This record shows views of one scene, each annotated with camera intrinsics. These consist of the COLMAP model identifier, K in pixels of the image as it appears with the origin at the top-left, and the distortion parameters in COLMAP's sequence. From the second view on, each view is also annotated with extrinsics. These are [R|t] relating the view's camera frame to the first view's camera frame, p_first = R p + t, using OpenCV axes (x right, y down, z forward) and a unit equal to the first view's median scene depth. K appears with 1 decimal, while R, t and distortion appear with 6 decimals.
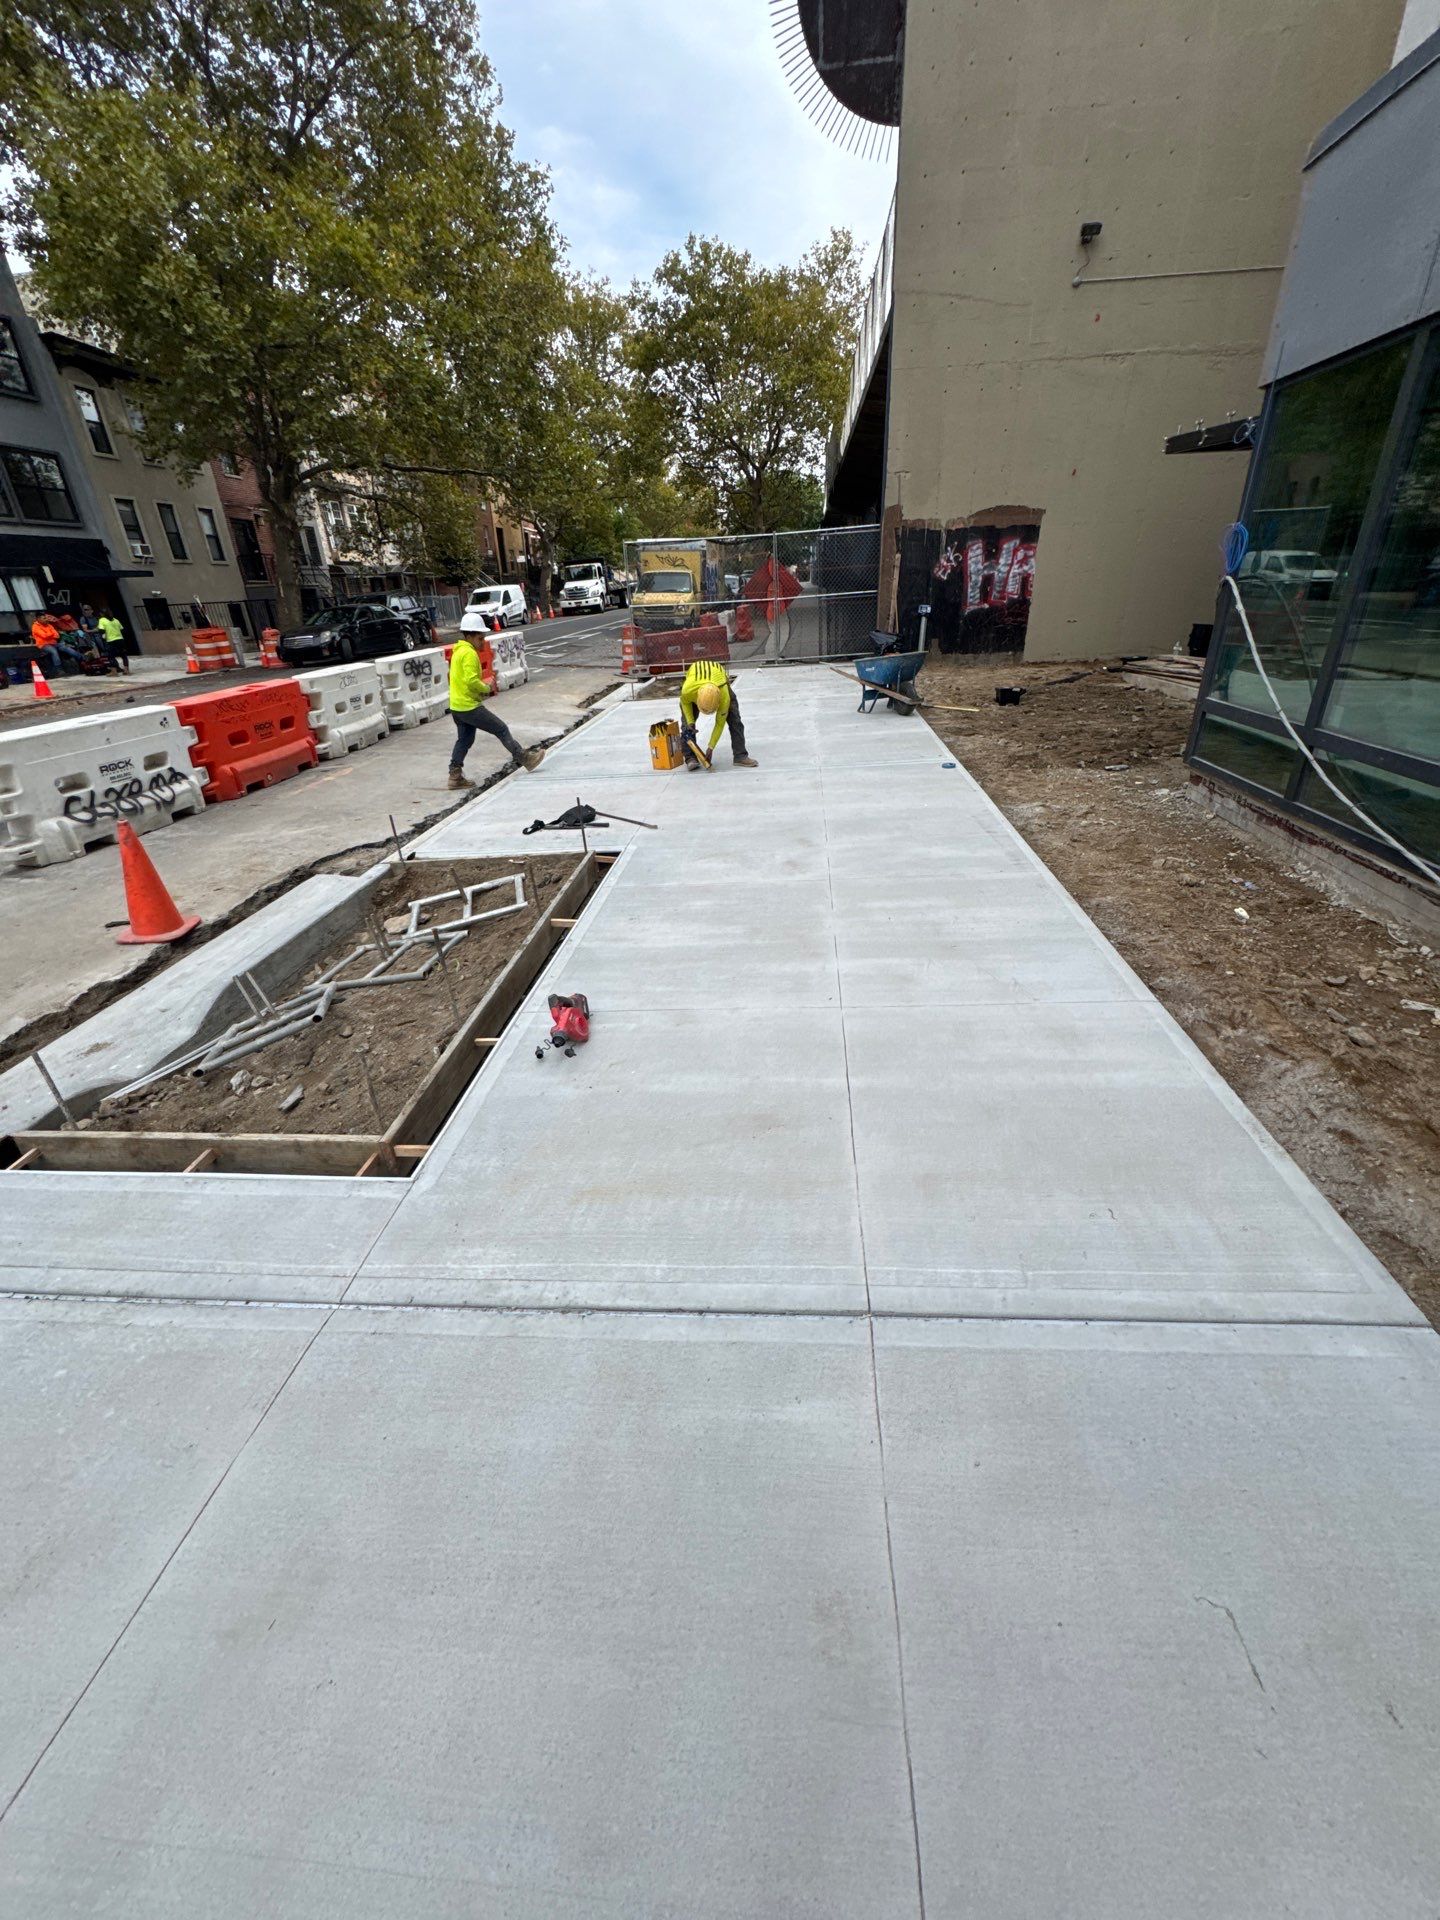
lens RADIAL K [[764.6, 0, 720.6], [0, 764.6, 958.0], [0, 0, 1]] dist [-0.001271, -0.000972]
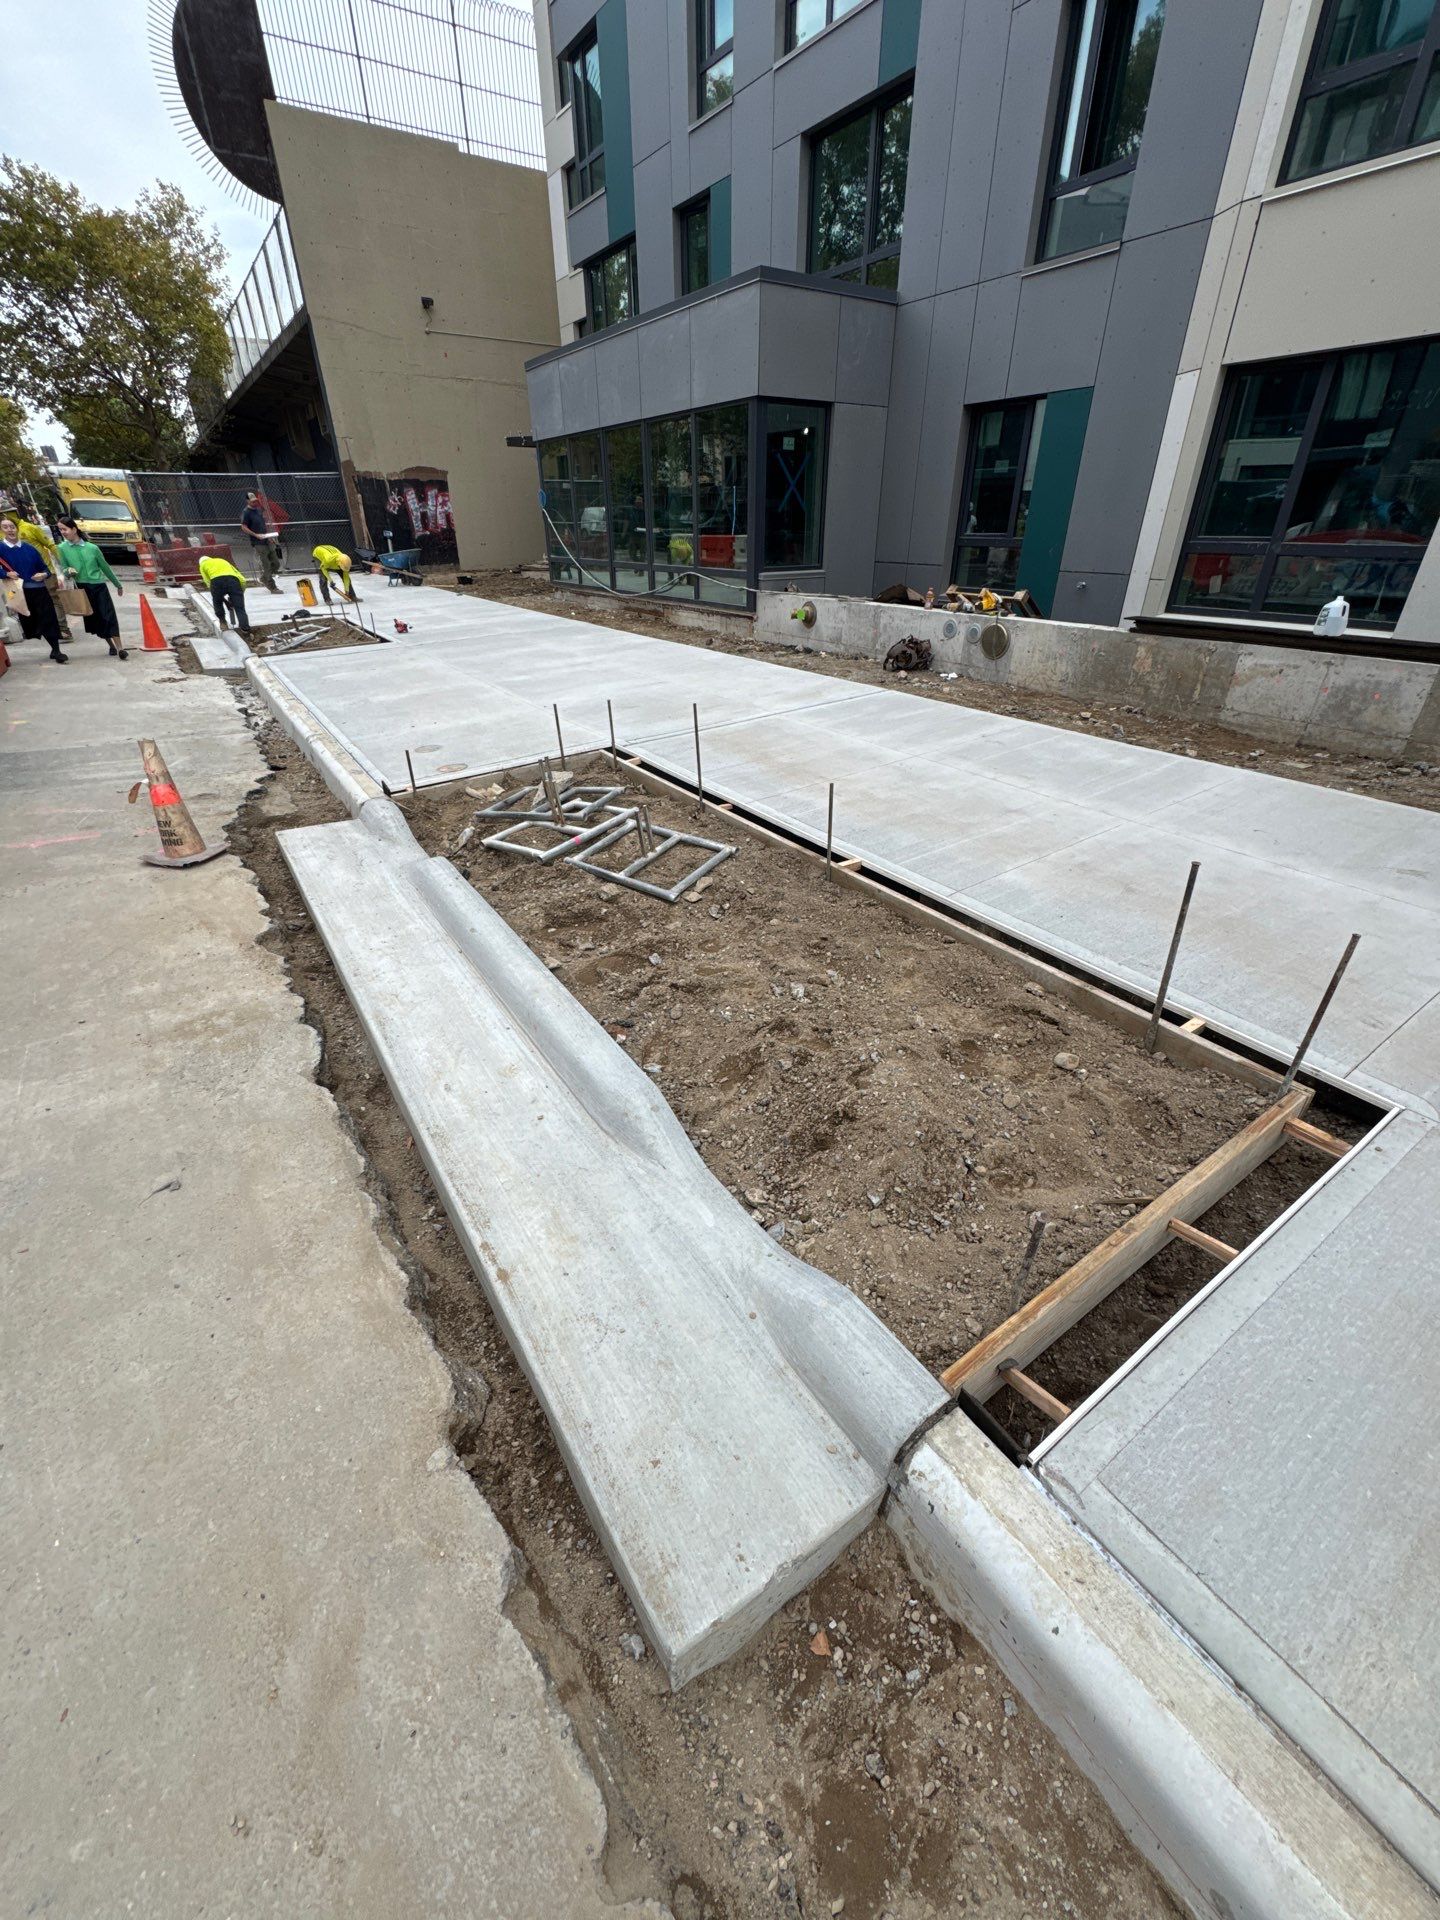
lens RADIAL K [[764.6, 0, 721.3], [0, 764.6, 961.0], [0, 0, 1]] dist [-0.001271, -0.000972]
pose [[0.772359, -0.286454, 0.566927, -0.324207], [0.256680, 0.957170, 0.133944, 0.320539], [-0.581015, 0.042066, 0.812805, -0.576715]]
